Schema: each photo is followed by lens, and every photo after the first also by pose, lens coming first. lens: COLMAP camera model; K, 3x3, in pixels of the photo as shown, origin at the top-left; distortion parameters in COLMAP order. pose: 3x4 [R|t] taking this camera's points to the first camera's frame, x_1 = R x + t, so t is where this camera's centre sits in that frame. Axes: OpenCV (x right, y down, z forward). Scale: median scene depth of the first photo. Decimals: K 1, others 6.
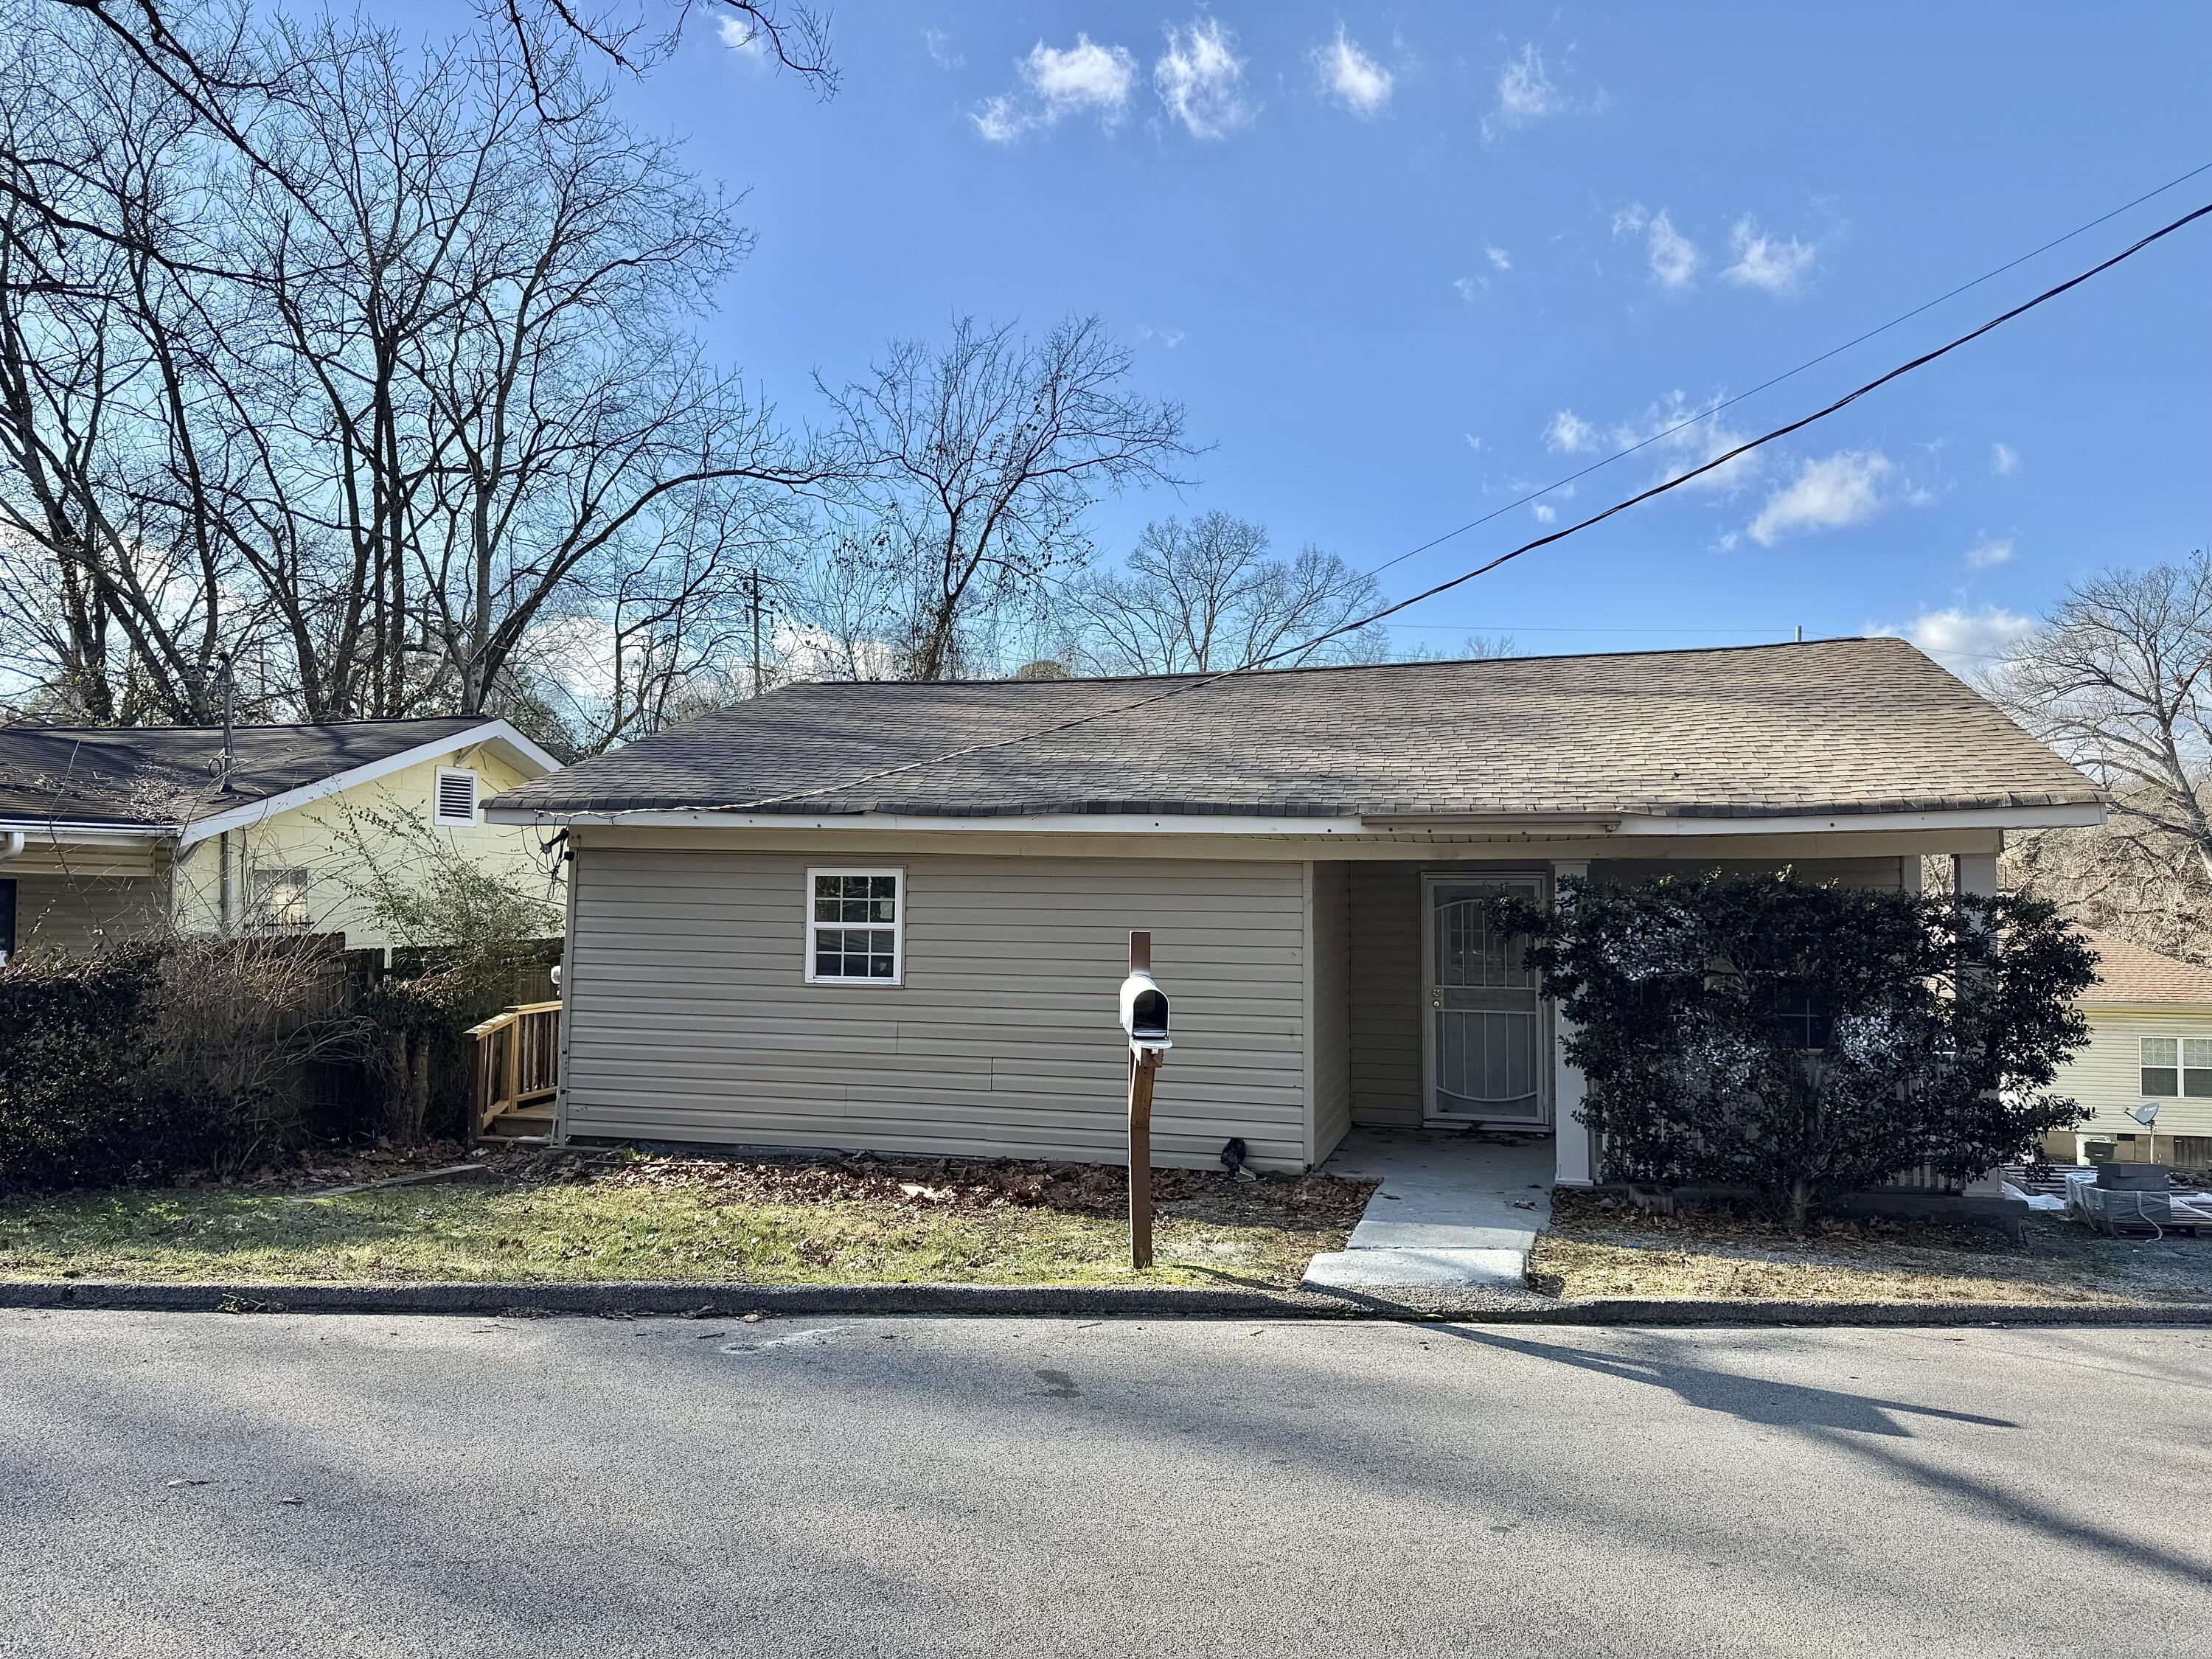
lens RADIAL K [[1530.9, 0, 1106.2], [0, 1530.9, 825.6], [0, 0, 1]] dist [-0.051755, 0.000961]
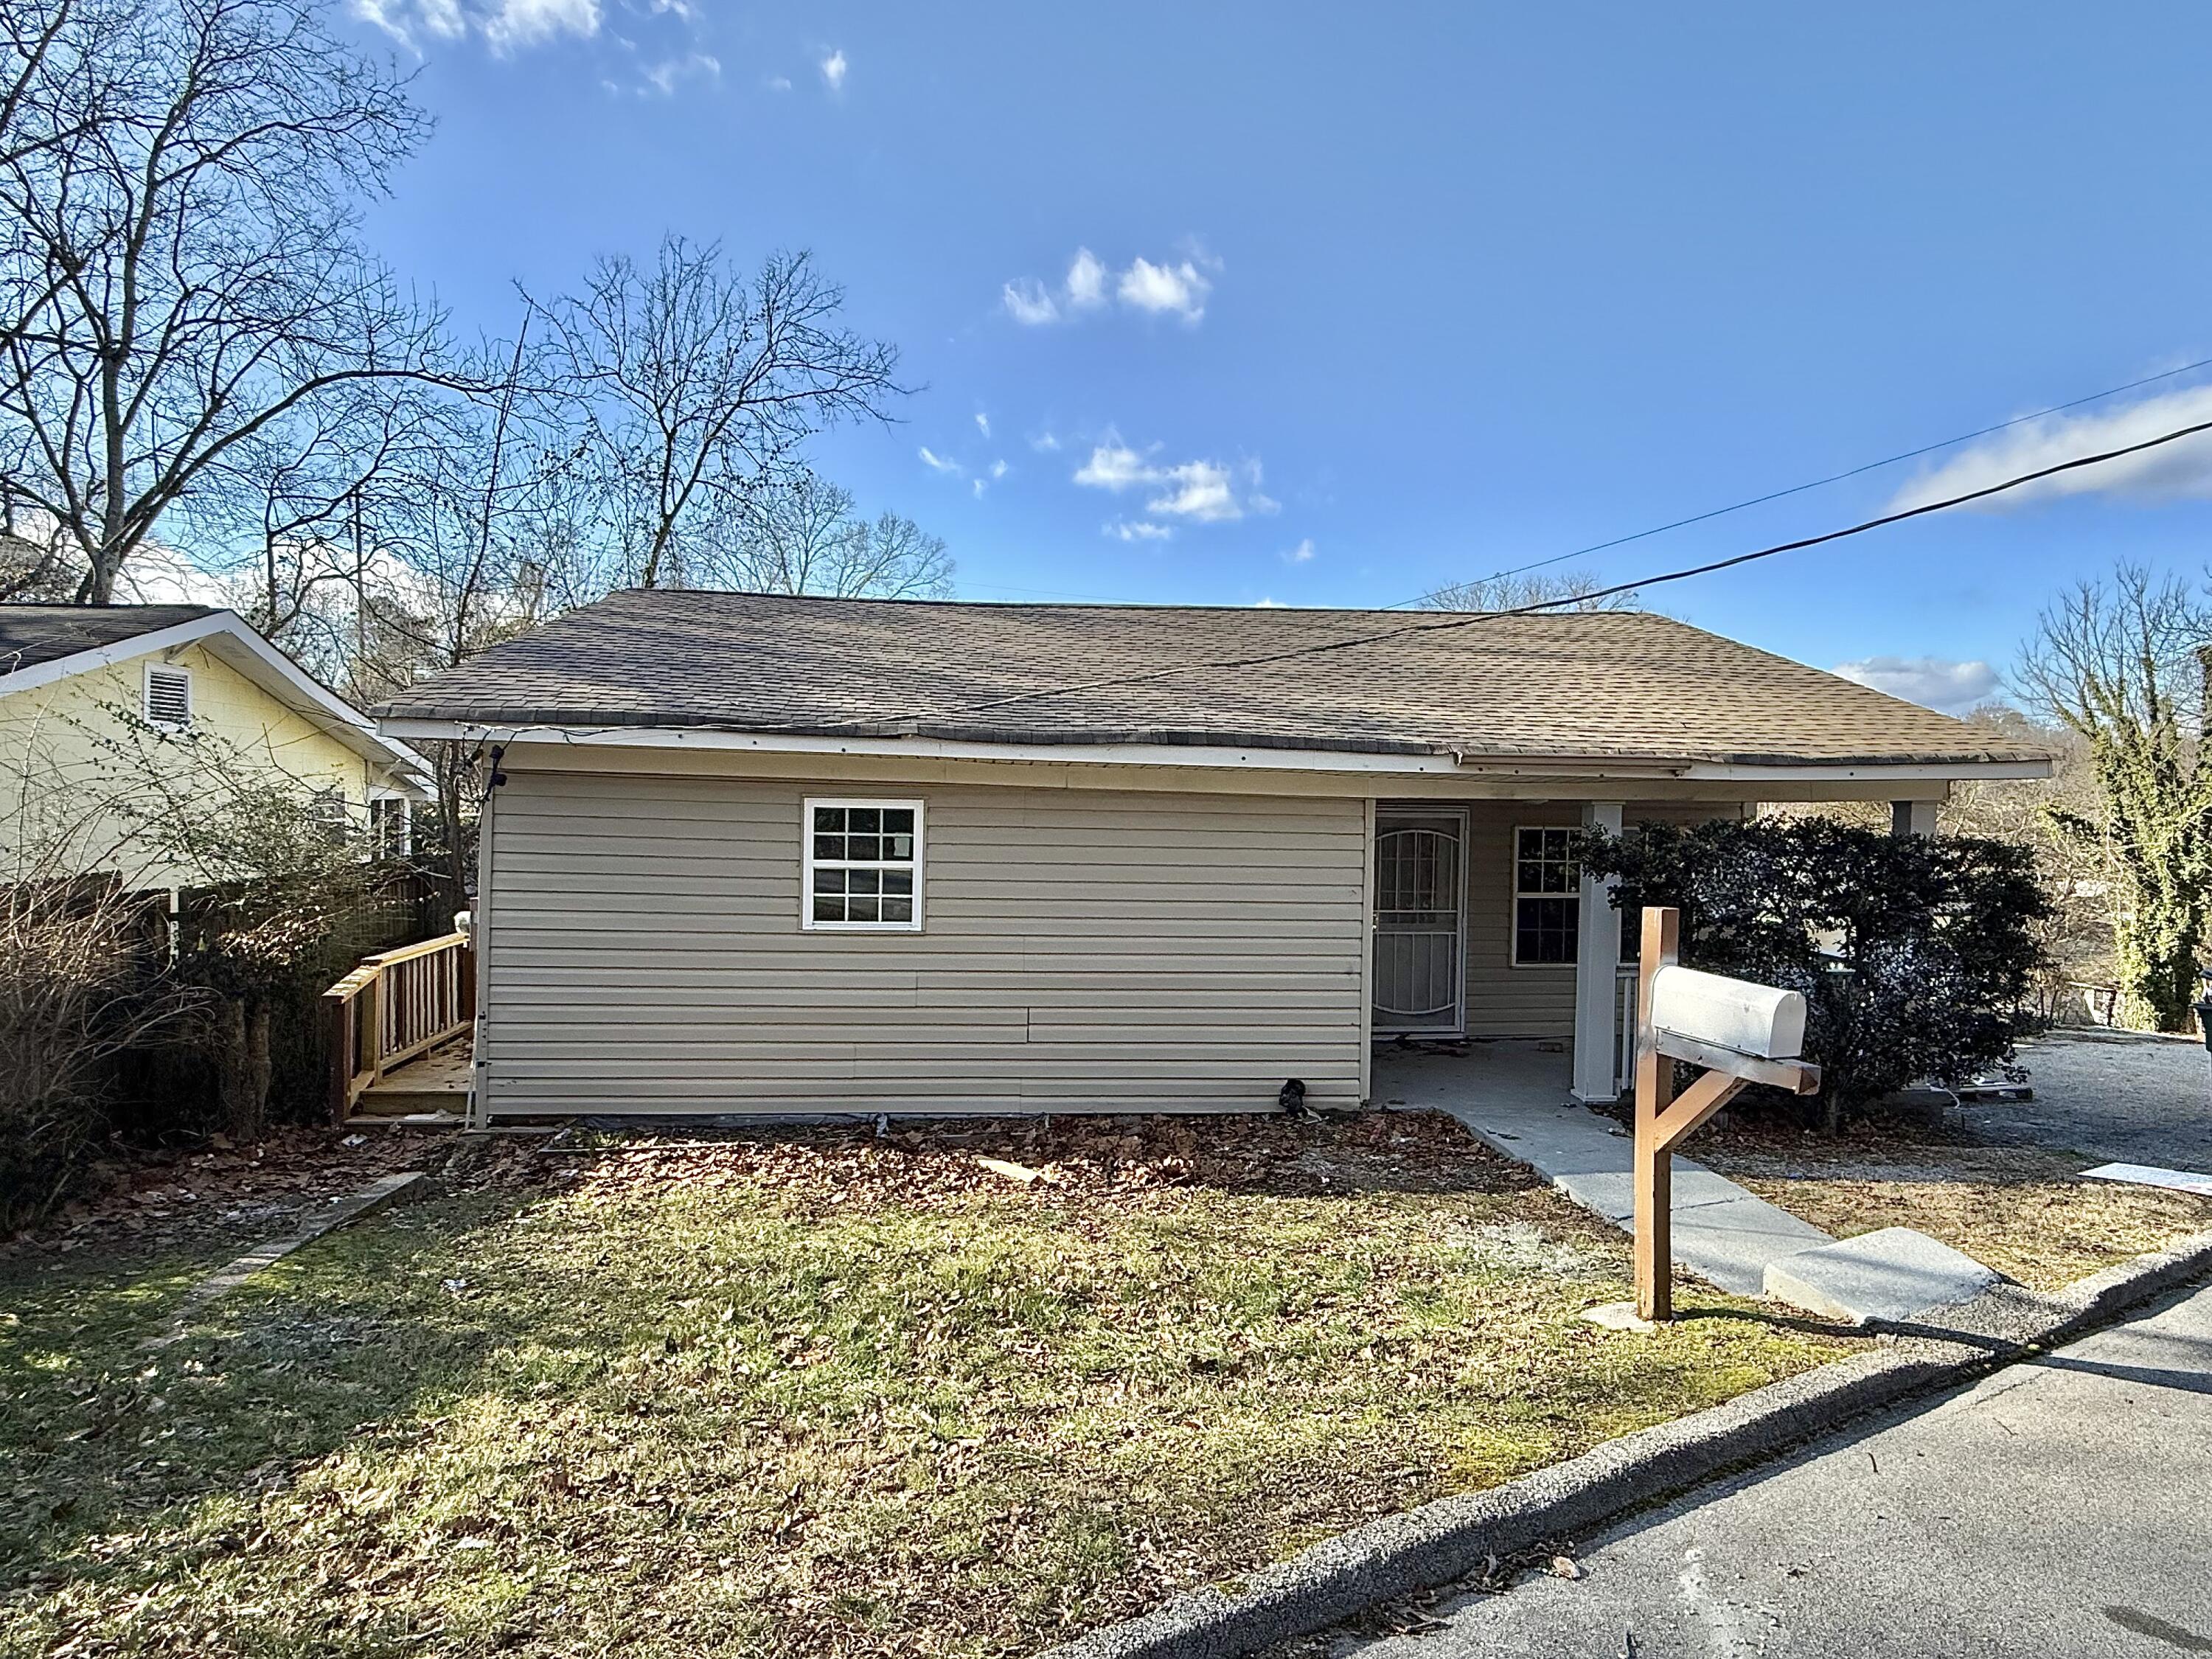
lens RADIAL K [[1250.5, 0, 1096.5], [0, 1250.5, 855.1], [0, 0, 1]] dist [-0.058168, 0.020885]
pose [[0.944031, -0.007782, 0.329764, -0.272594], [-0.022586, 0.995850, 0.088157, -0.006302], [-0.329082, -0.090671, 0.939938, 0.277210]]
